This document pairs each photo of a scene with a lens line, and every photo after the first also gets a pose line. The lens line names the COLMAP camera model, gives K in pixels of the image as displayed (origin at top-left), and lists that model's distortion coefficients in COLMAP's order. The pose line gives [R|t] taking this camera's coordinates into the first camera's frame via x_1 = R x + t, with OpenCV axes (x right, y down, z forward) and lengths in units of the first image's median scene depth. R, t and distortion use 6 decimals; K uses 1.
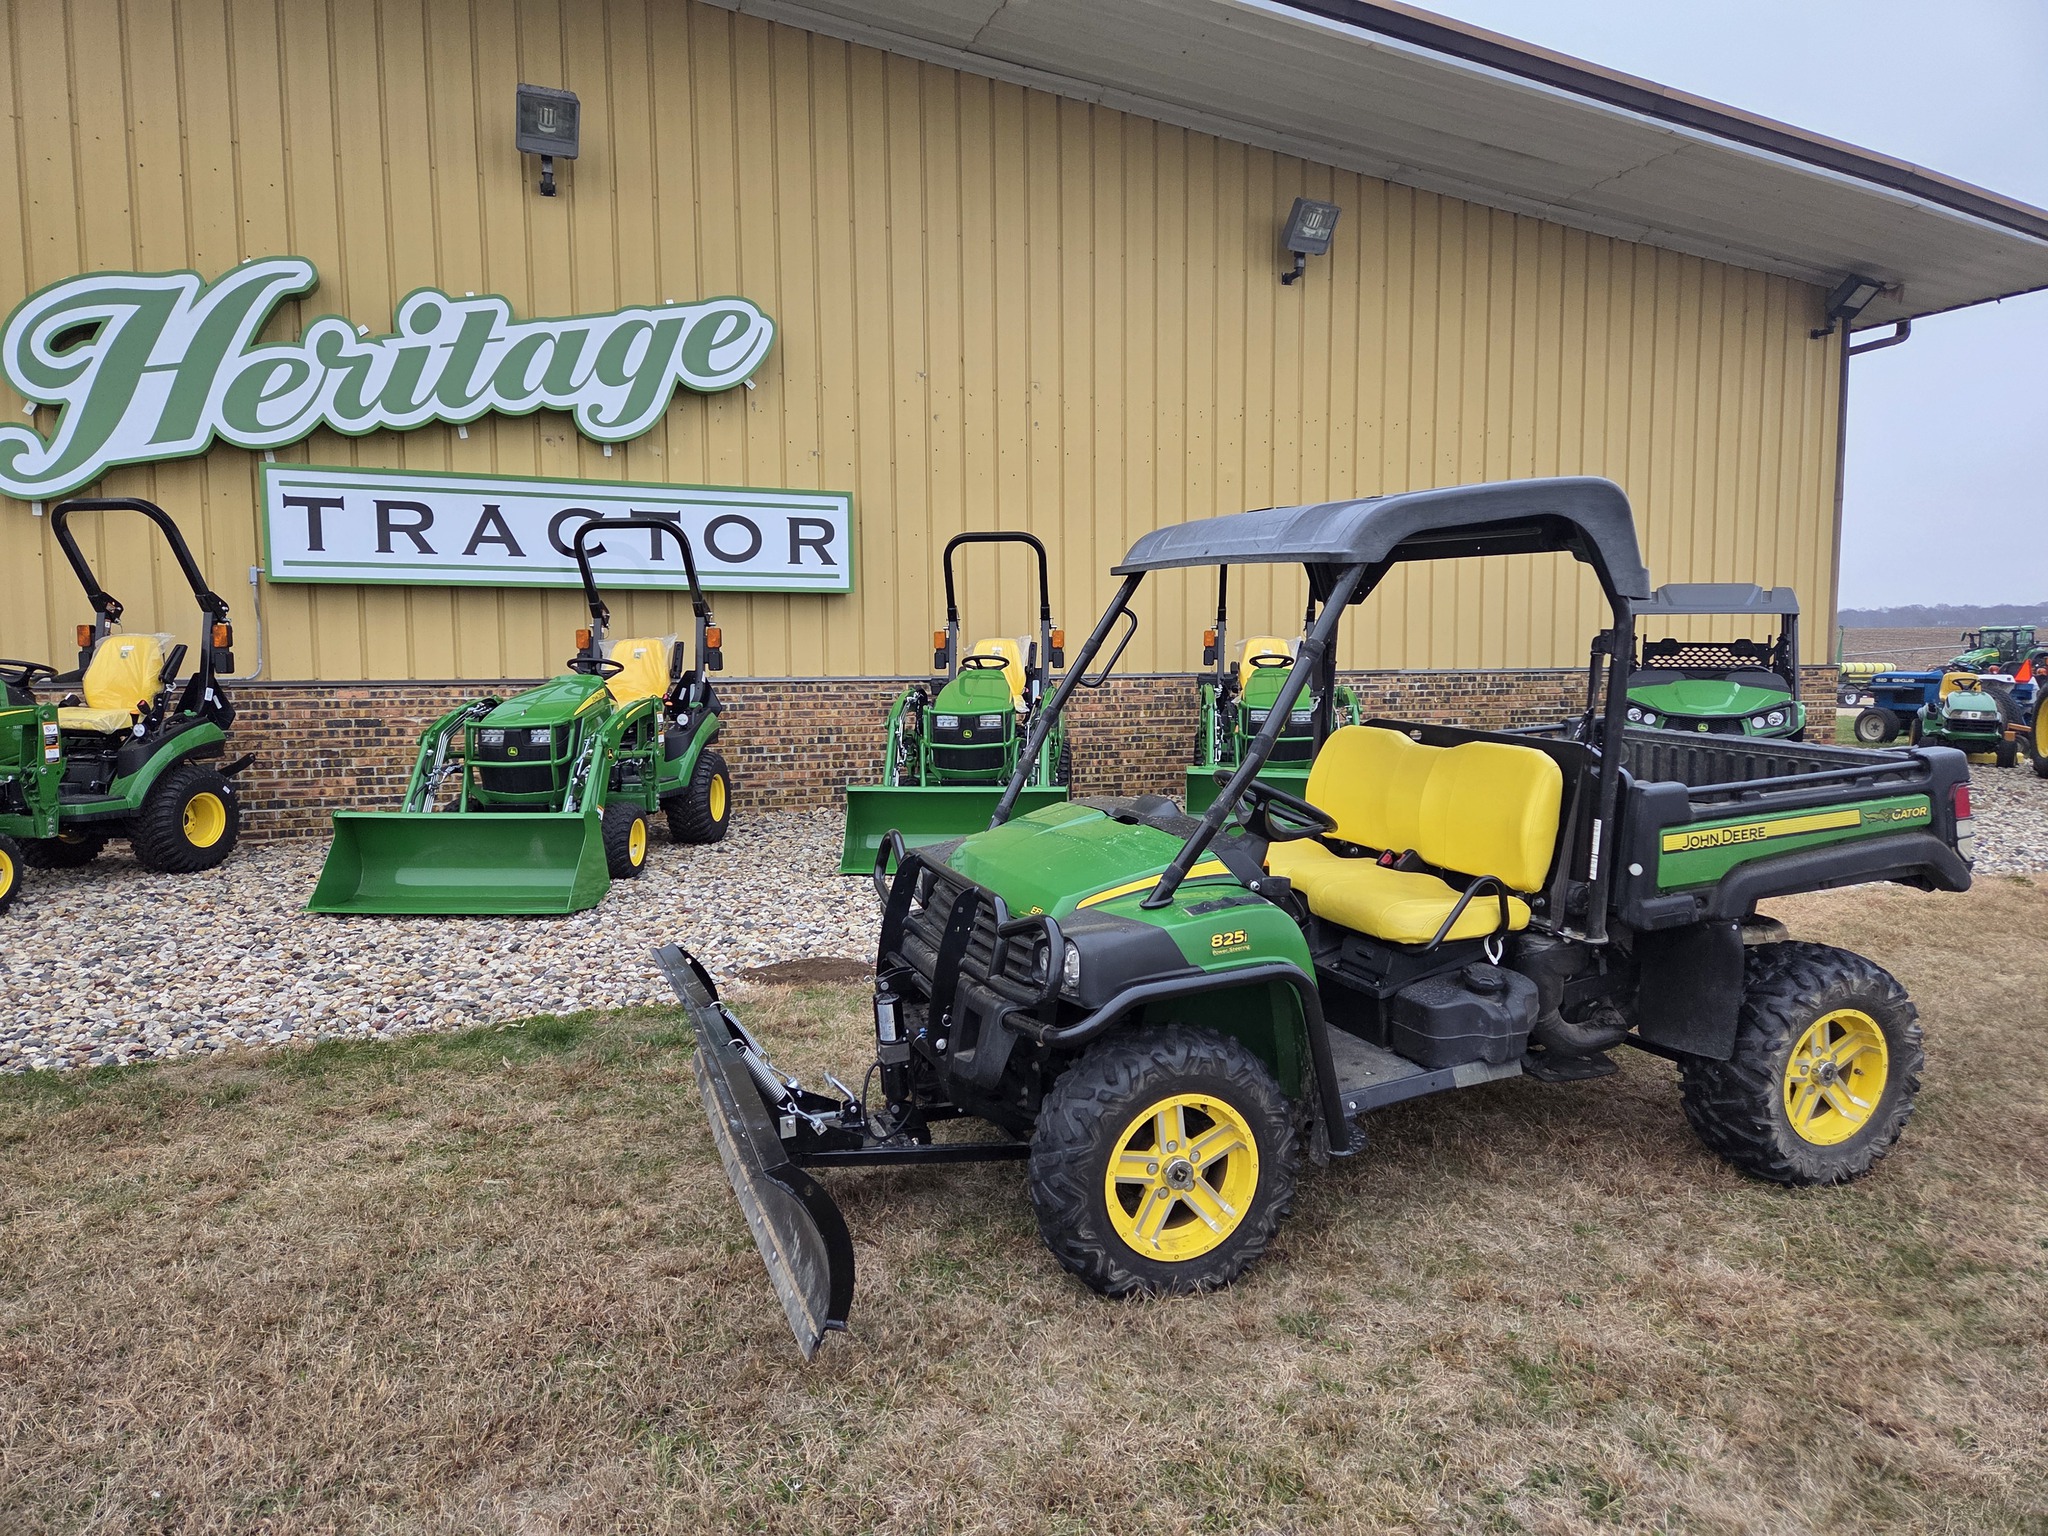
lens RADIAL K [[1362.2, 0, 1009.5], [0, 1362.2, 758.3], [0, 0, 1]] dist [0.077298, -0.061584]
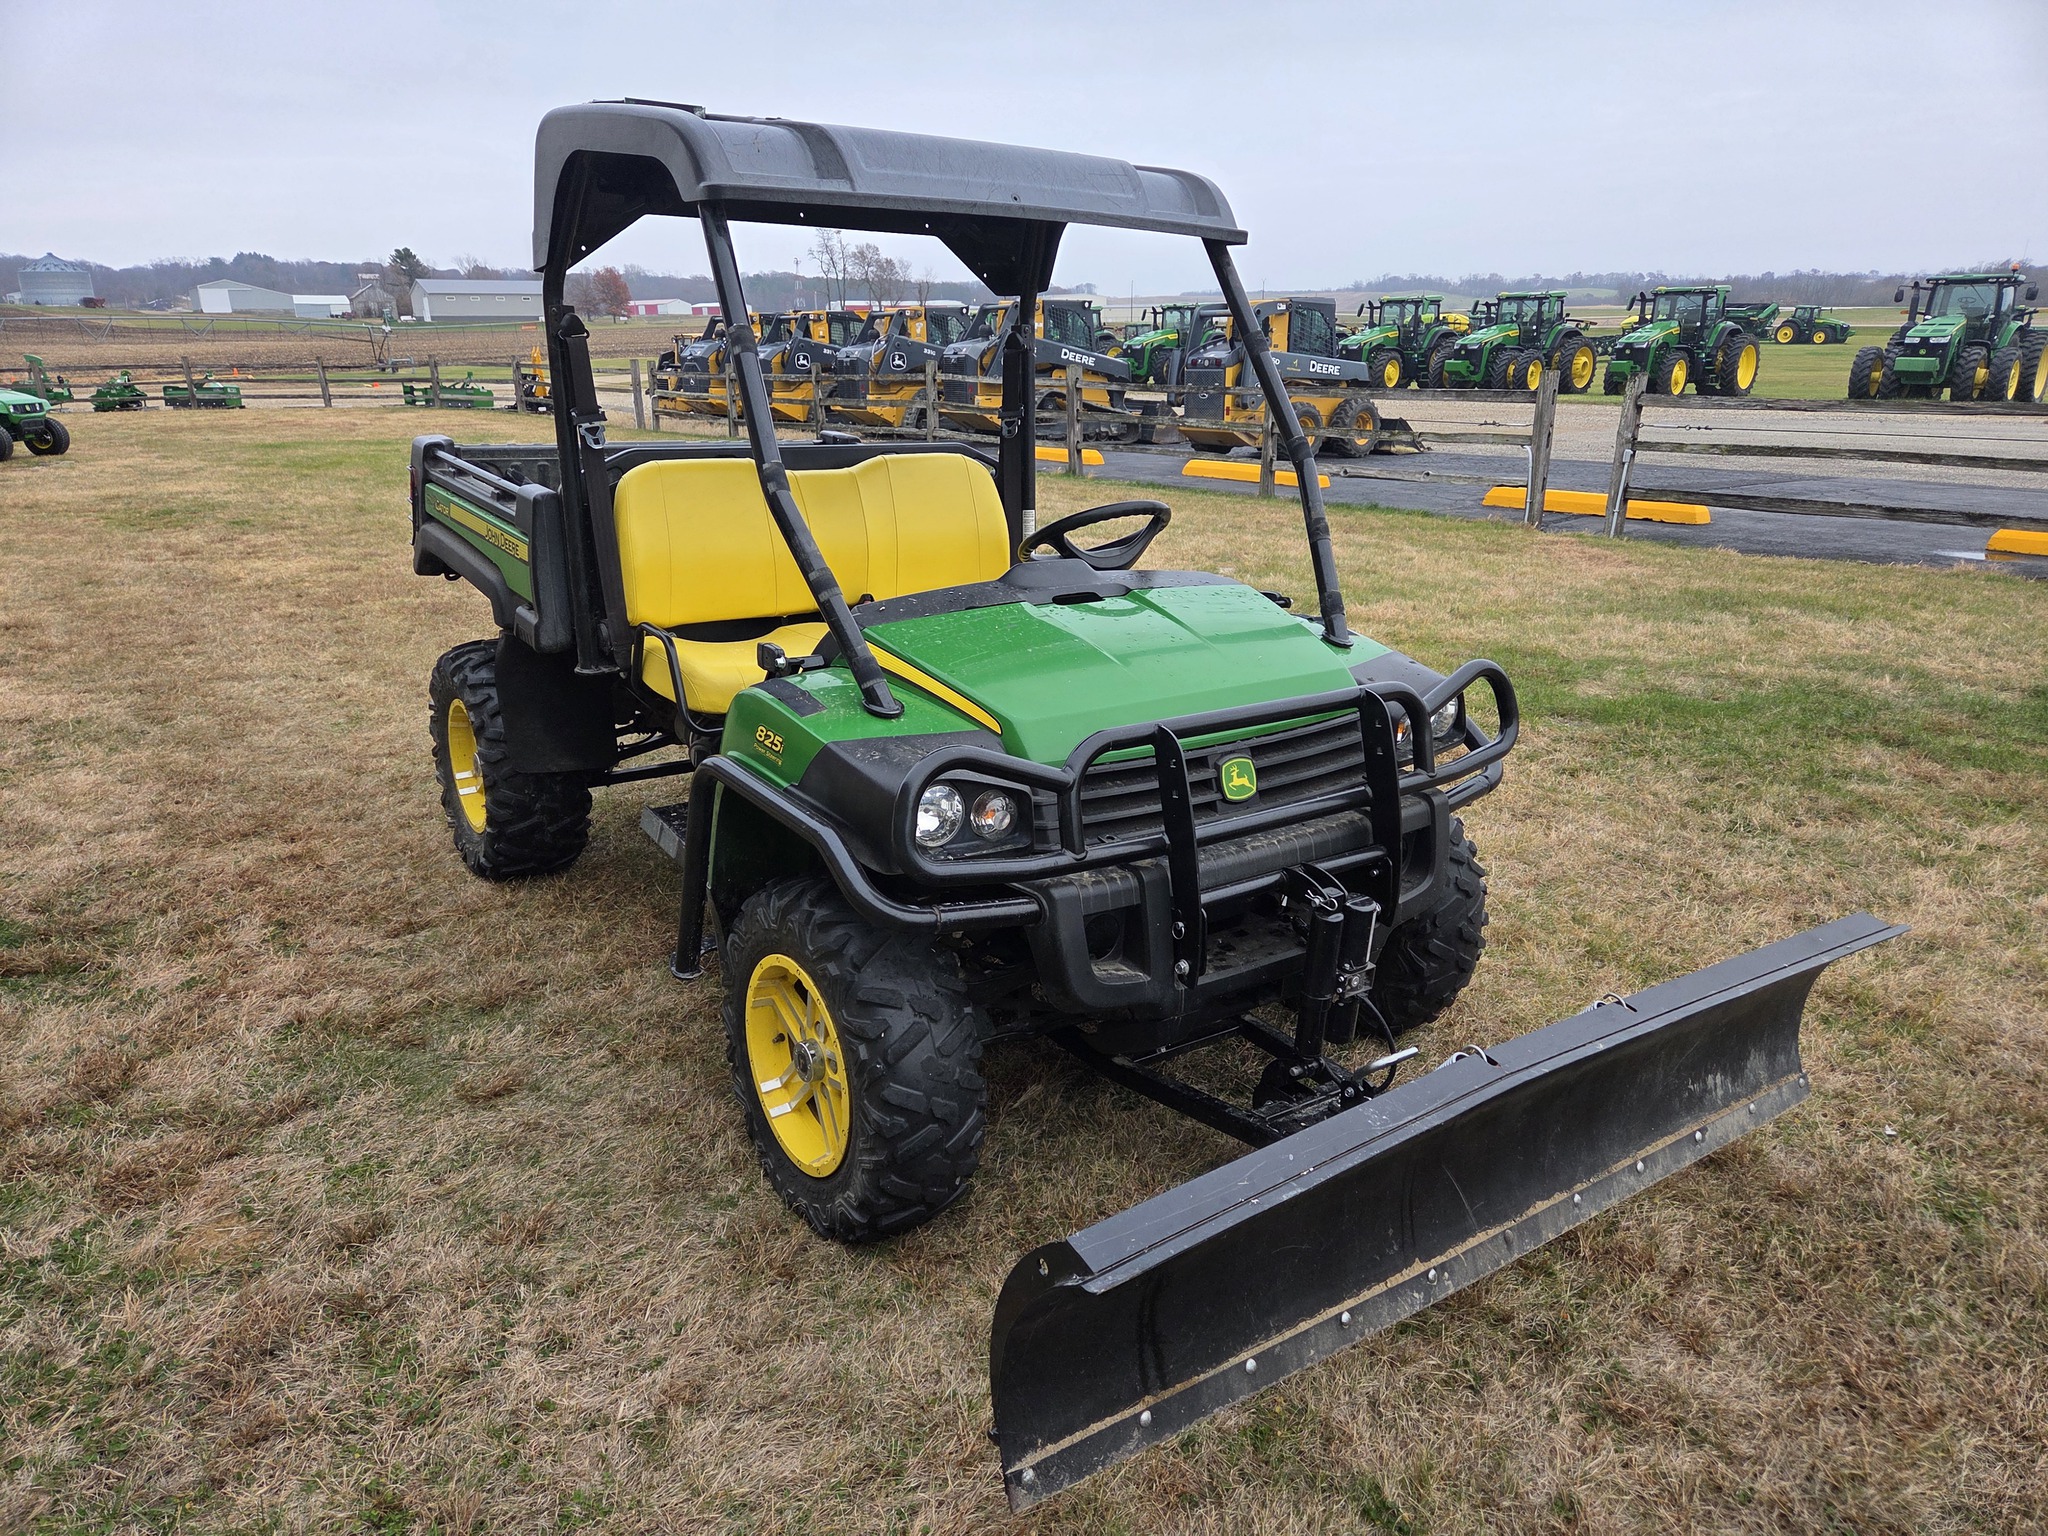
lens RADIAL K [[1362.2, 0, 1014.1], [0, 1362.2, 777.6], [0, 0, 1]] dist [0.077298, -0.061584]
pose [[-0.251397, -0.292498, 0.922629, -0.251696], [0.084605, 0.942954, 0.321994, -0.042114], [-0.964179, 0.159007, -0.212309, 0.510195]]
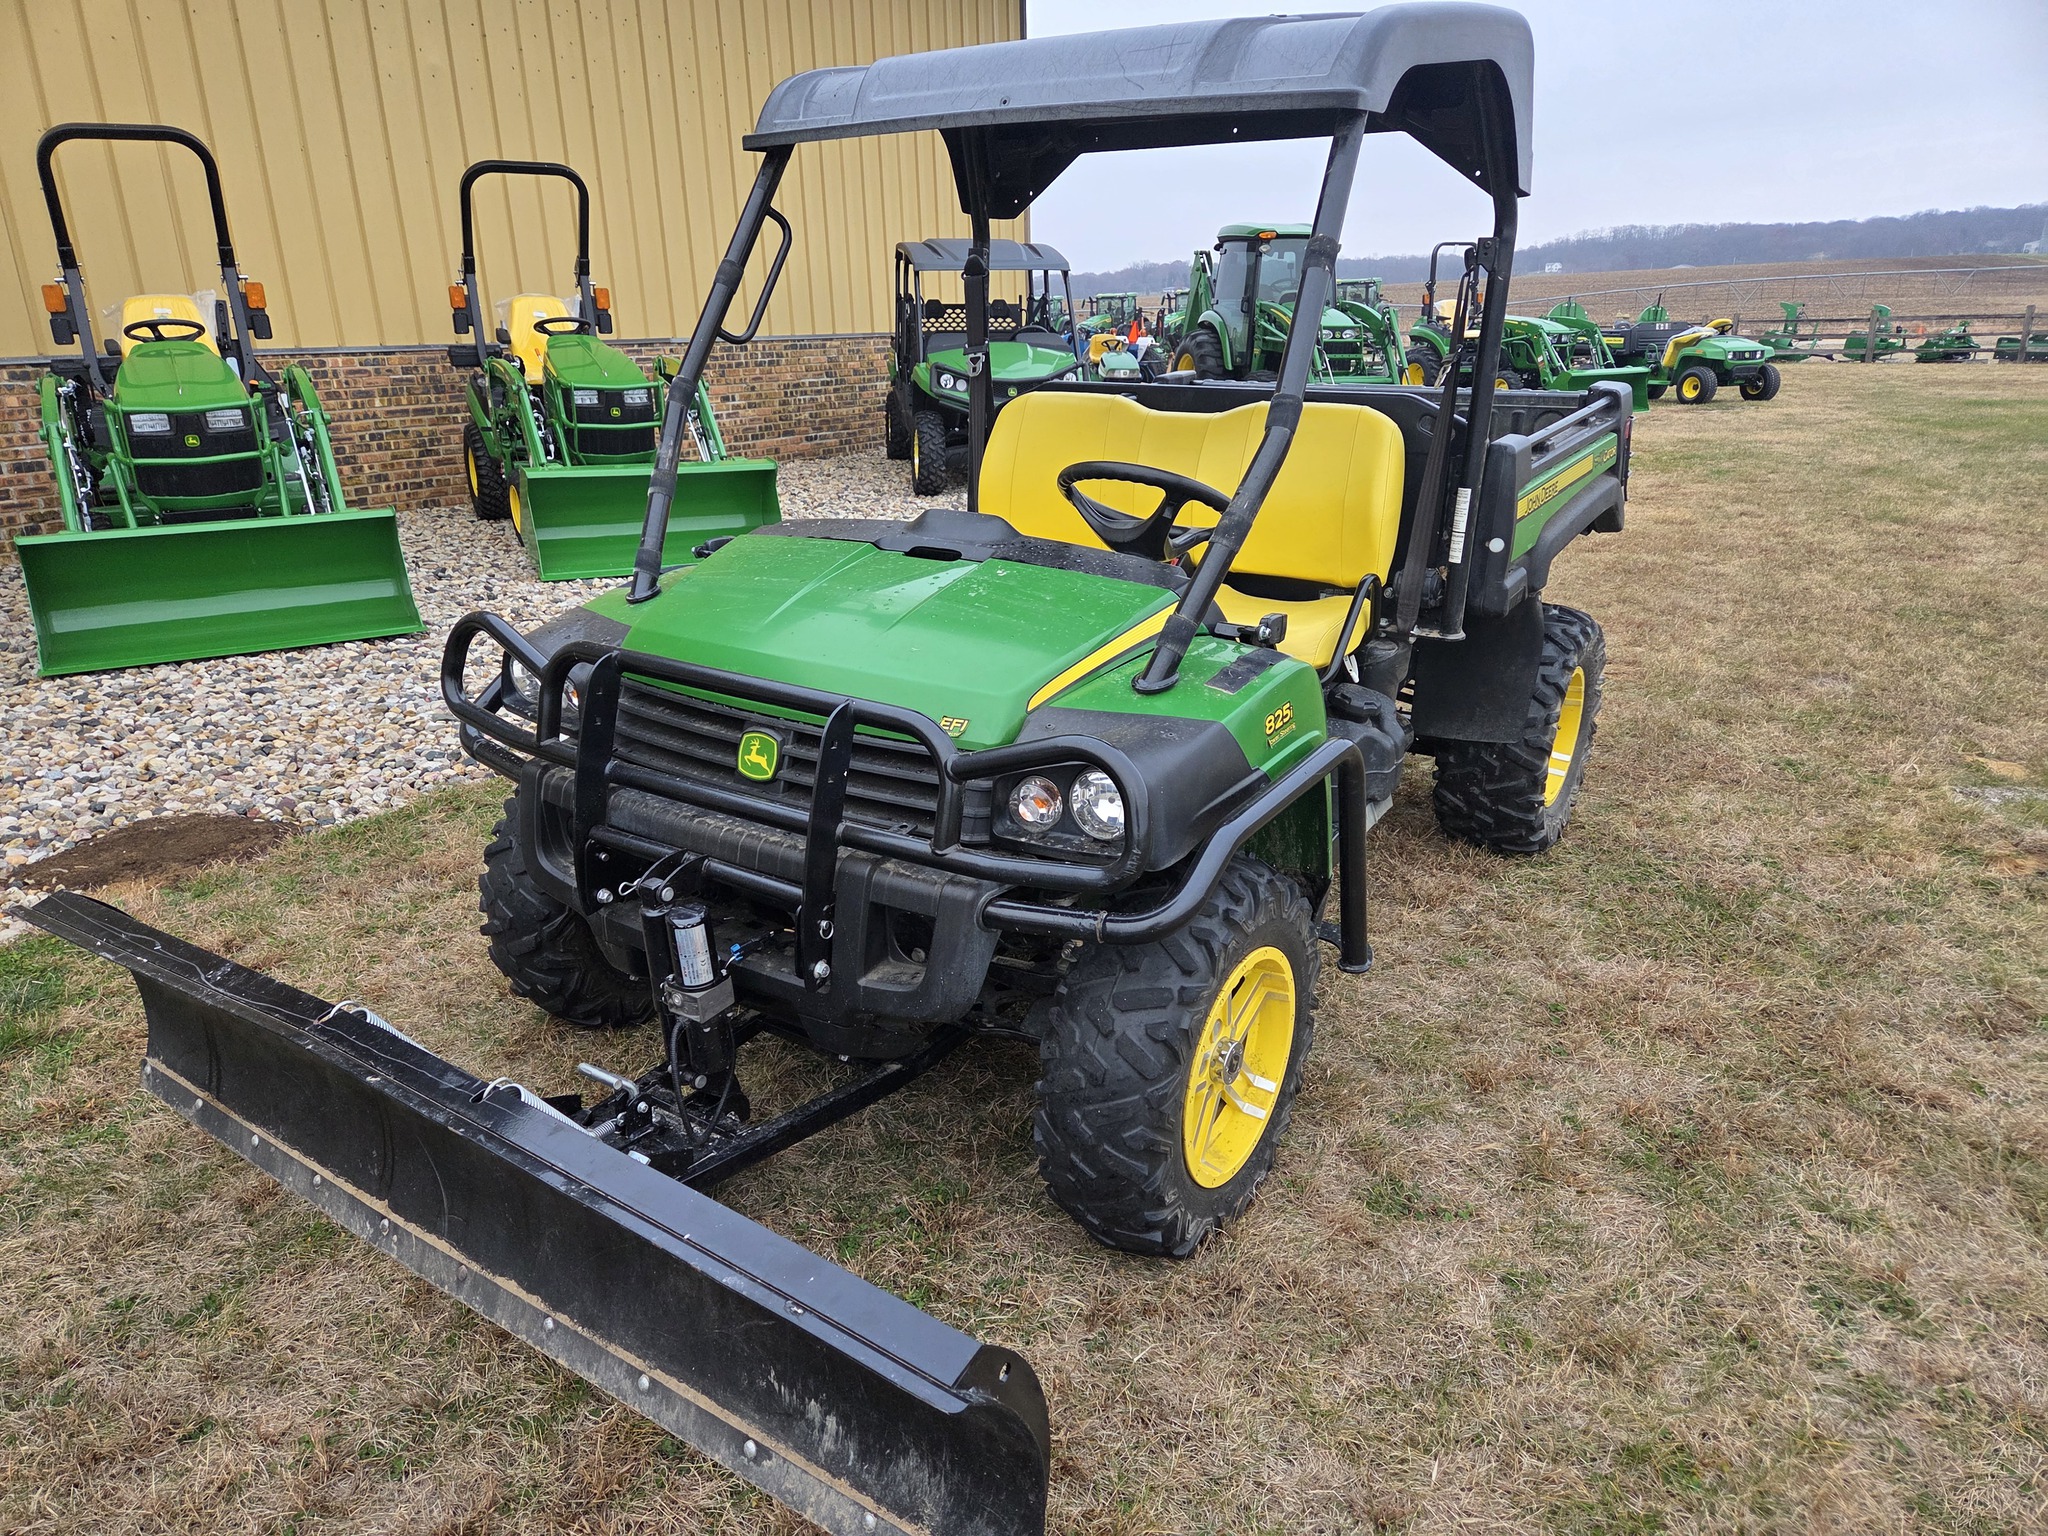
lens RADIAL K [[1362.2, 0, 1006.0], [0, 1362.2, 788.6], [0, 0, 1]] dist [0.077298, -0.061584]
pose [[0.814702, -0.201629, 0.543697, -0.110789], [0.063993, 0.963137, 0.261288, -0.006117], [-0.576338, -0.178079, 0.797573, 0.189137]]
